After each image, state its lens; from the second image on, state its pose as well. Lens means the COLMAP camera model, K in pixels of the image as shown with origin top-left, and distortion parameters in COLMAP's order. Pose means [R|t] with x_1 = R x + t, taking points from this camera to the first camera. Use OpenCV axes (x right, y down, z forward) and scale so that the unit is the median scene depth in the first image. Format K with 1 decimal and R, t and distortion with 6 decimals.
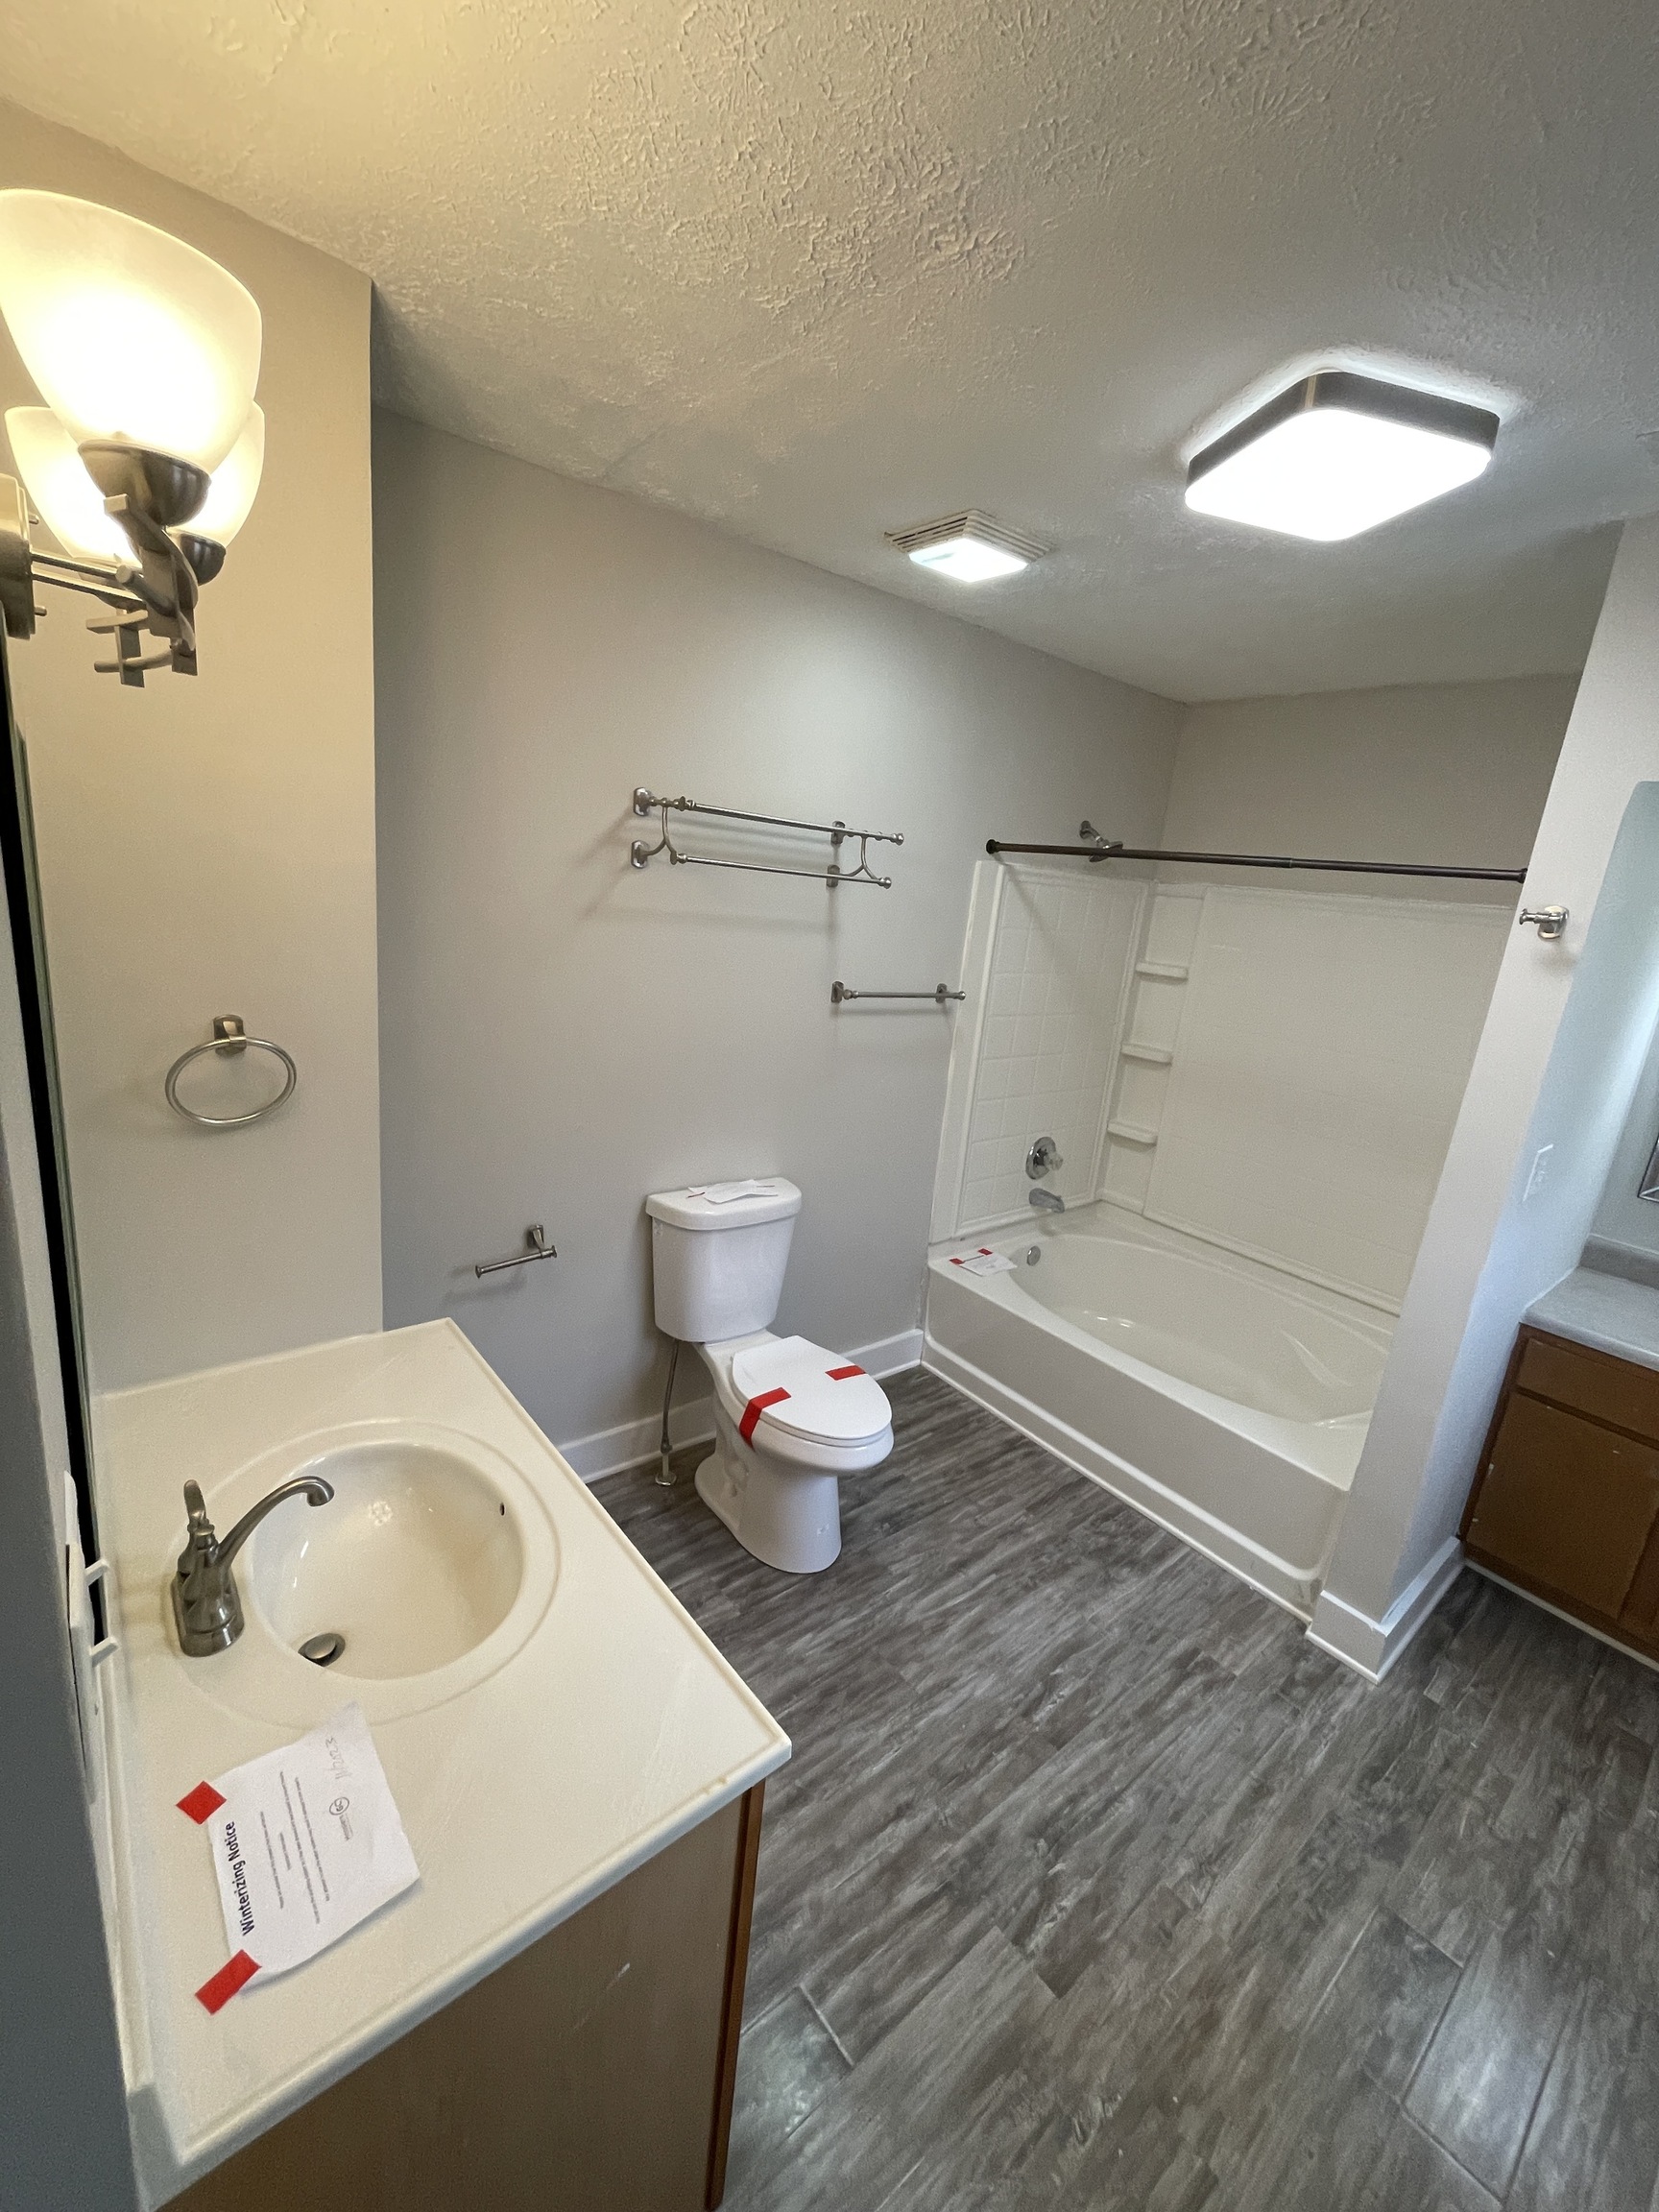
lens RADIAL K [[899.8, 0, 836.8], [0, 899.8, 1102.5], [0, 0, 1]] dist [0.002402, -0.000671]
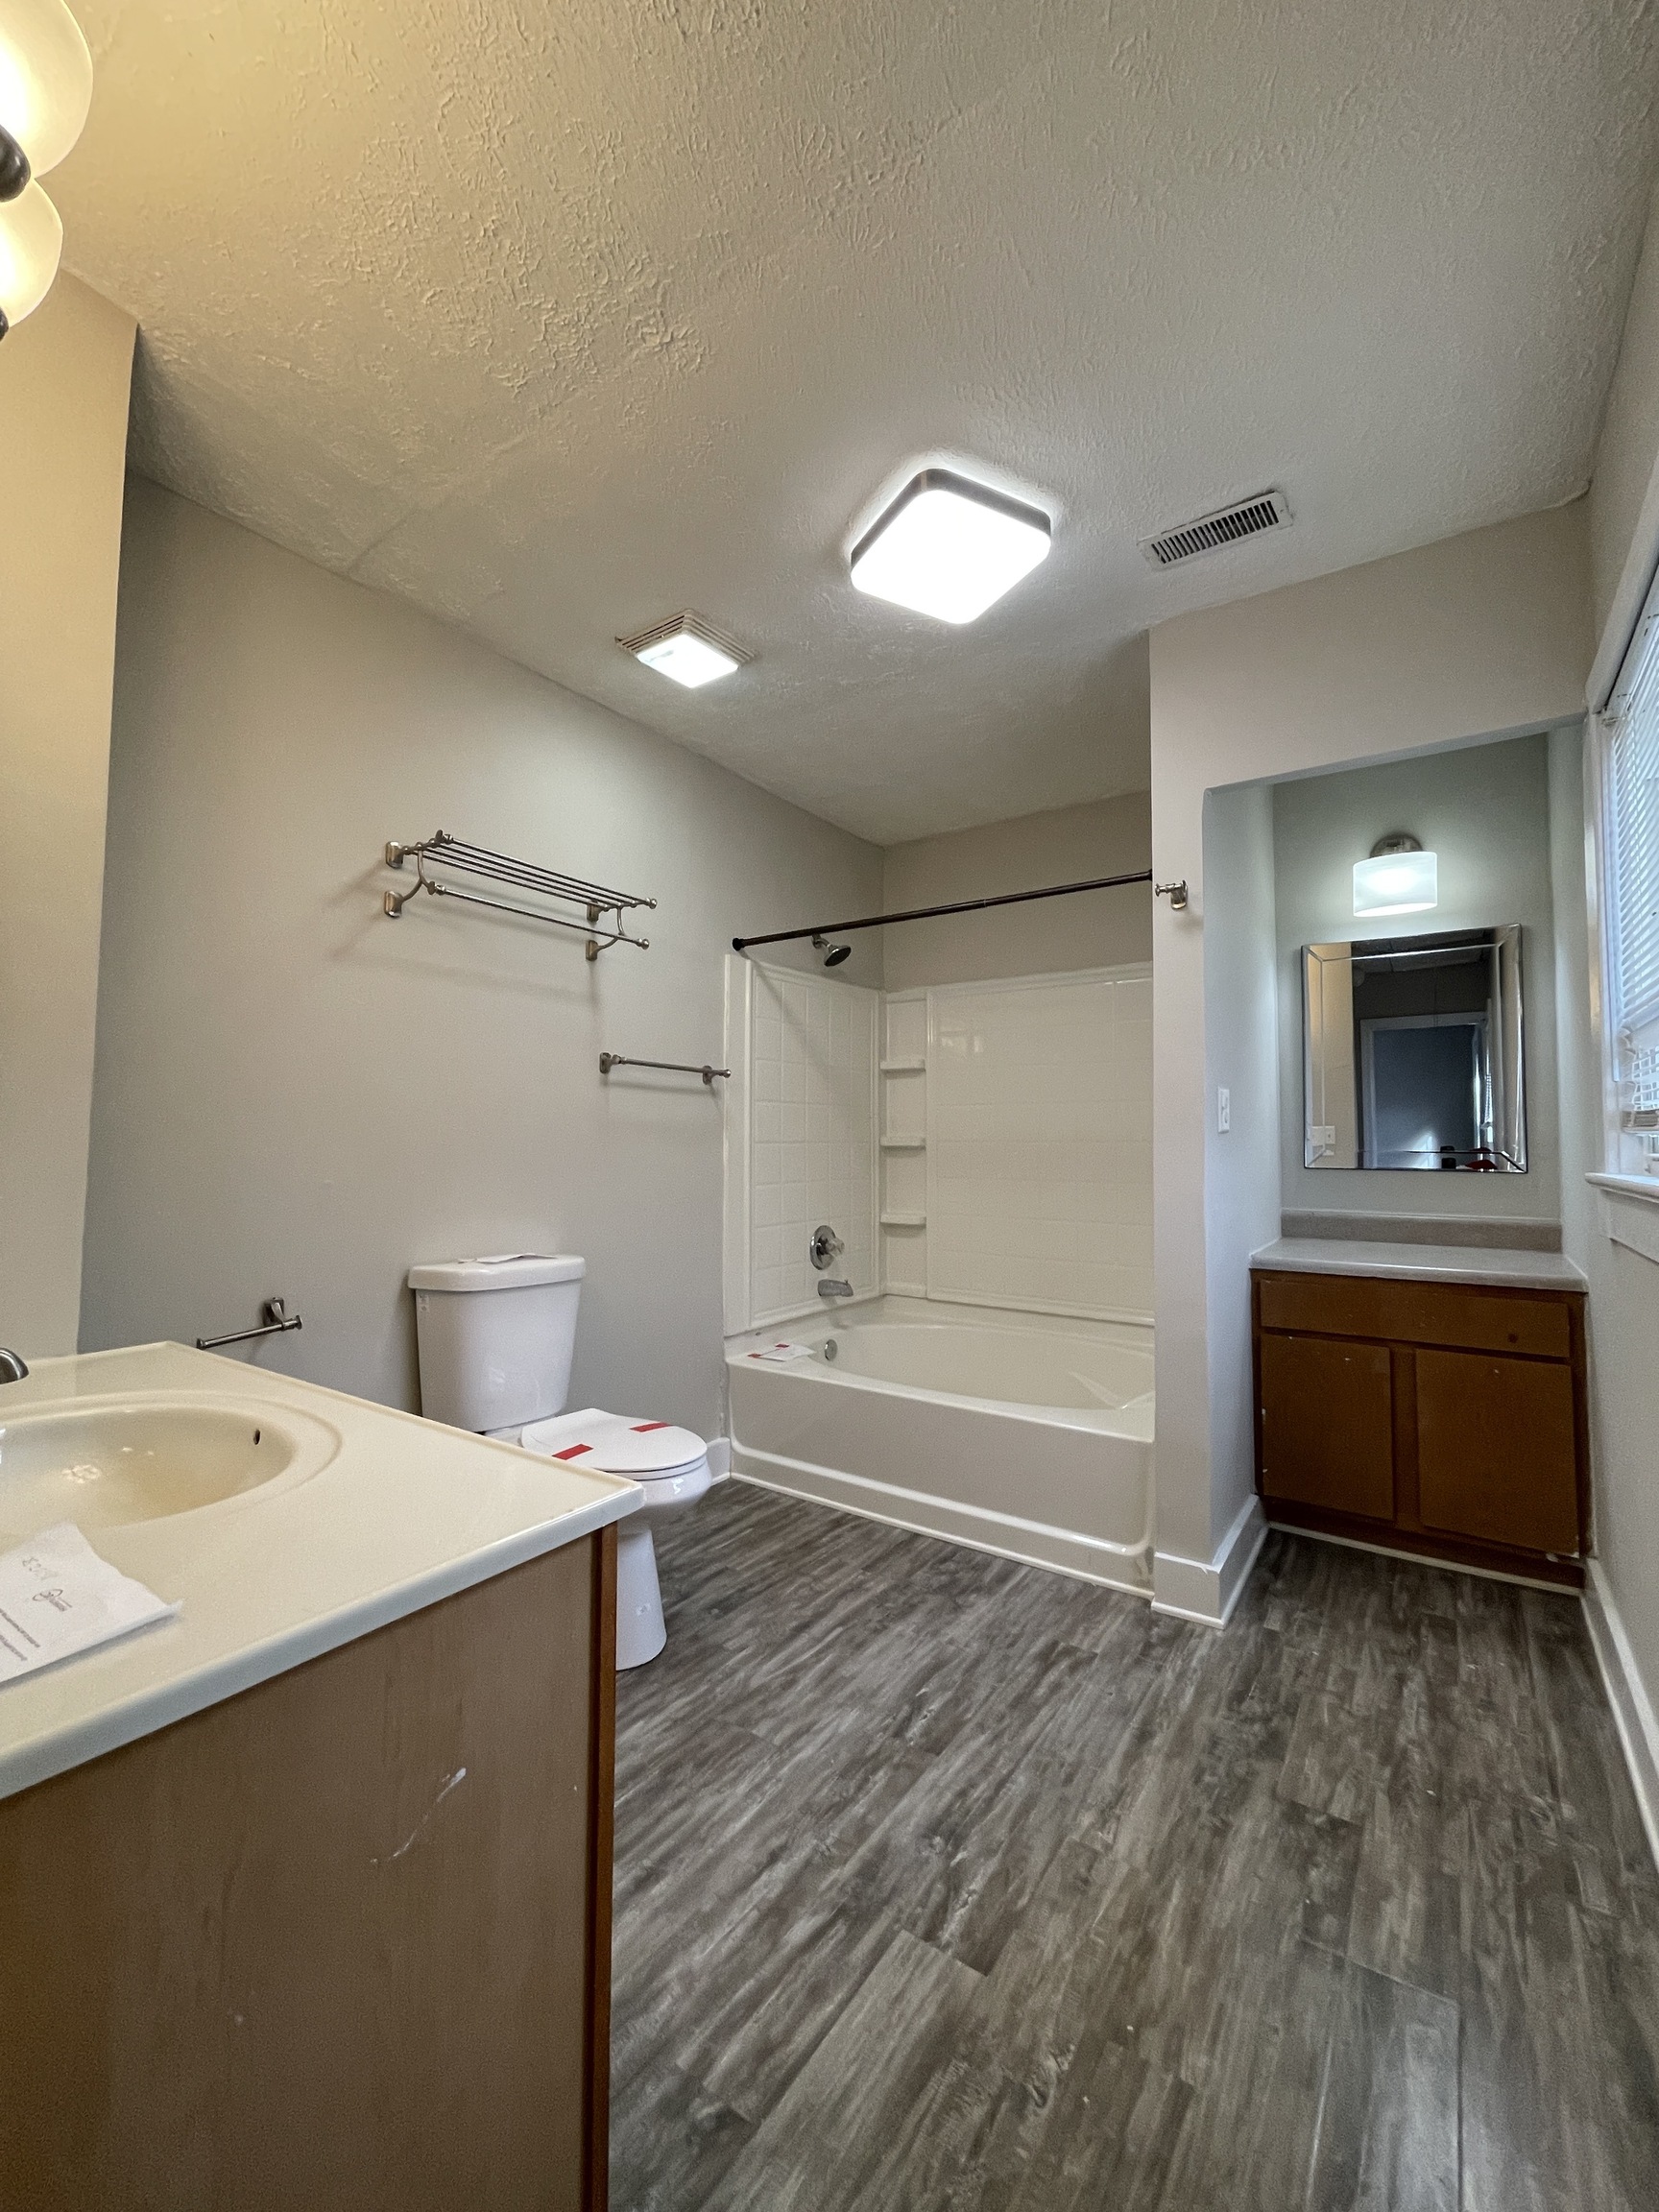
lens RADIAL K [[900.4, 0, 835.8], [0, 900.4, 1098.3], [0, 0, 1]] dist [-0.008673, 0.006032]
pose [[0.959172, -0.081043, 0.270962, -0.035999], [0.152373, 0.955210, -0.253685, 0.277747], [-0.238266, 0.284615, 0.928560, 0.009627]]
